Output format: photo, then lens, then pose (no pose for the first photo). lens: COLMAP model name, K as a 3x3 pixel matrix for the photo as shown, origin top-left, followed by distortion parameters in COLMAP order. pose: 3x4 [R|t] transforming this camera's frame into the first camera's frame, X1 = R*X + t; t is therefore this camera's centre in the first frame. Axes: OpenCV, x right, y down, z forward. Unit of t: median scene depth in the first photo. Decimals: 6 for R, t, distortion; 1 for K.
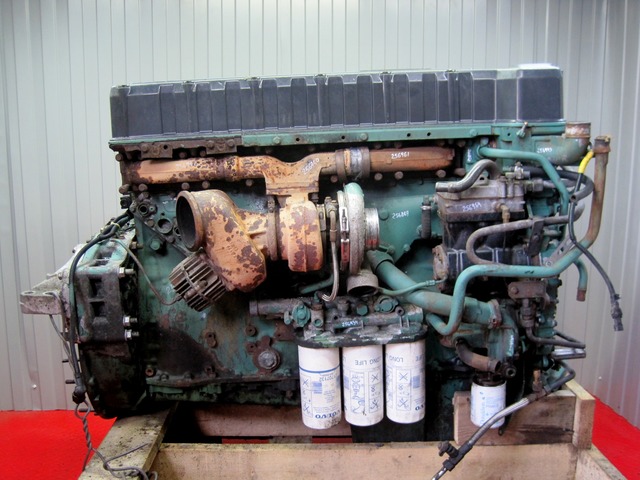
lens RADIAL K [[651.8, 0, 320.4], [0, 651.8, 249.9], [0, 0, 1]] dist [-0.178261, 0.114804]
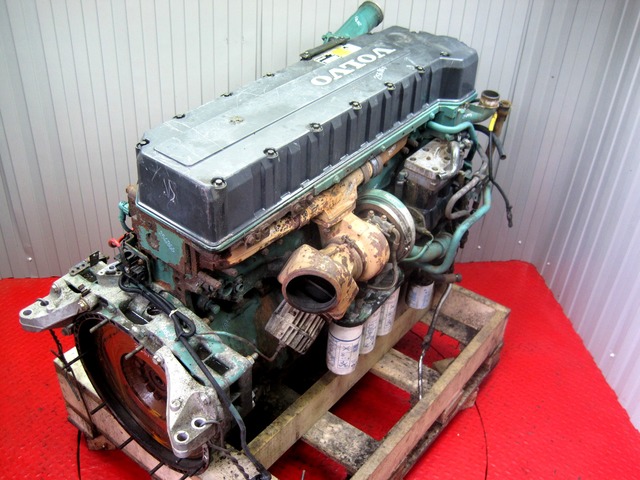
lens RADIAL K [[651.8, 0, 320.4], [0, 651.8, 249.9], [0, 0, 1]] dist [-0.178261, 0.114804]
pose [[0.639309, -0.412462, 0.648968, -0.791847], [0.082926, 0.876026, 0.475081, -0.557707], [-0.764465, -0.249907, 0.594255, 0.373049]]
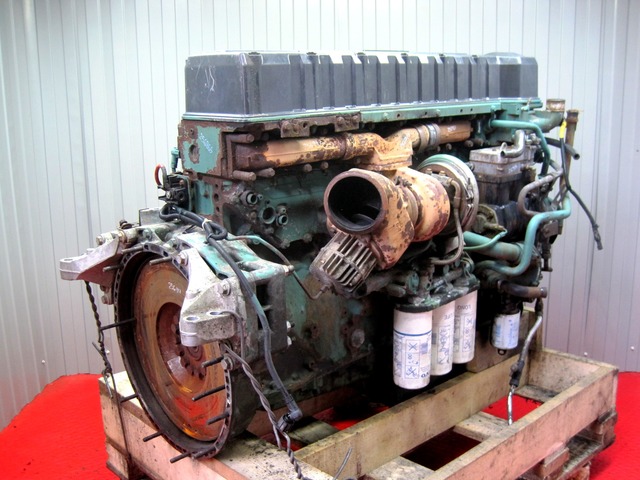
lens RADIAL K [[651.8, 0, 320.4], [0, 651.8, 249.9], [0, 0, 1]] dist [-0.178261, 0.114804]
pose [[0.759684, -0.145341, 0.633843, -0.806237], [0.132340, 0.988860, 0.068133, -0.044883], [-0.636684, 0.032124, 0.770455, 0.290718]]
